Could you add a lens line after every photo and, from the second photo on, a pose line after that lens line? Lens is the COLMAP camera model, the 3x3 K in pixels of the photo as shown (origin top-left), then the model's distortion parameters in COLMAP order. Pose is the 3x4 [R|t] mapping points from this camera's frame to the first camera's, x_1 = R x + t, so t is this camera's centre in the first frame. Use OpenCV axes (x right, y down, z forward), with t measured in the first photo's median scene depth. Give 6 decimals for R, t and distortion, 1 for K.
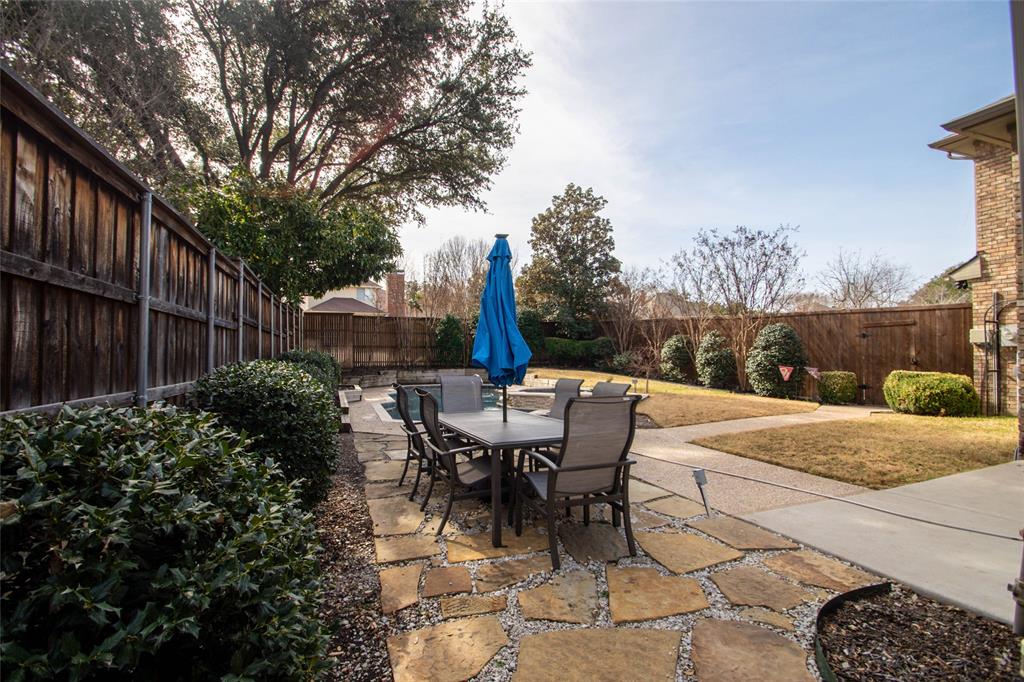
lens RADIAL K [[490.2, 0, 510.3], [0, 490.2, 349.1], [0, 0, 1]] dist [0.014242, 0.000096]
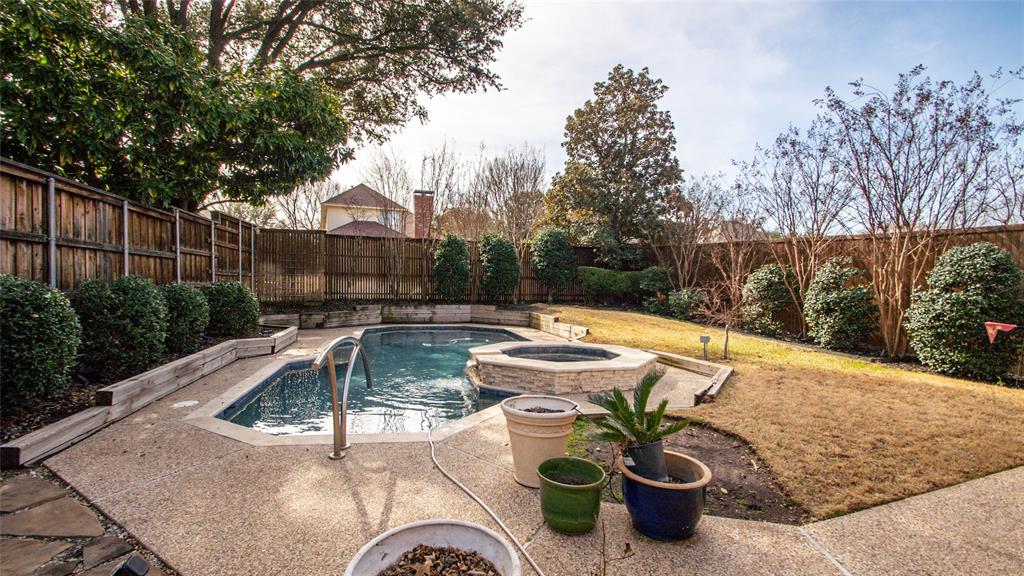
lens RADIAL K [[456.1, 0, 506.5], [0, 456.1, 304.8], [0, 0, 1]] dist [-0.010343, -0.002318]
pose [[0.991652, 0.026292, -0.126233, 0.055115], [-0.019382, 0.998262, 0.055659, -0.001045], [0.127477, -0.052747, 0.990438, 0.291806]]
